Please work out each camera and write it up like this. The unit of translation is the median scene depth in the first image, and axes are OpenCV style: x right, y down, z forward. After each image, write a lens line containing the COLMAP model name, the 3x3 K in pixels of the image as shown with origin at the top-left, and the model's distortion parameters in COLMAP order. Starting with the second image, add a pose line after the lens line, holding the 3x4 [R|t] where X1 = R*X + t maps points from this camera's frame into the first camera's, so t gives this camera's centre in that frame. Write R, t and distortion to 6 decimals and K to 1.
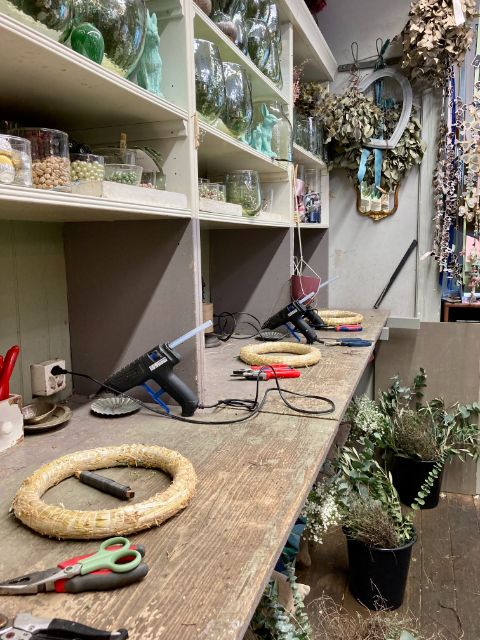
lens RADIAL K [[521.1, 0, 240.0], [0, 521.1, 320.0], [0, 0, 1]] dist [0.031594, -0.051095]
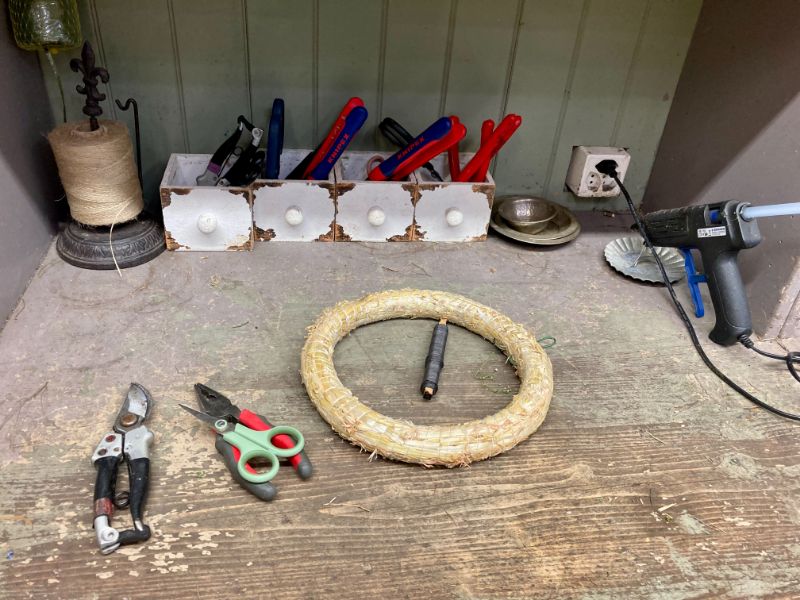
lens RADIAL K [[651.4, 0, 397.5], [0, 651.4, 289.6], [0, 0, 1]] dist [0.031594, -0.051095]
pose [[0.455849, 0.531071, -0.714259, 0.135481], [-0.208847, 0.843903, 0.494176, -0.085292], [0.865208, -0.076099, 0.495605, 0.244387]]
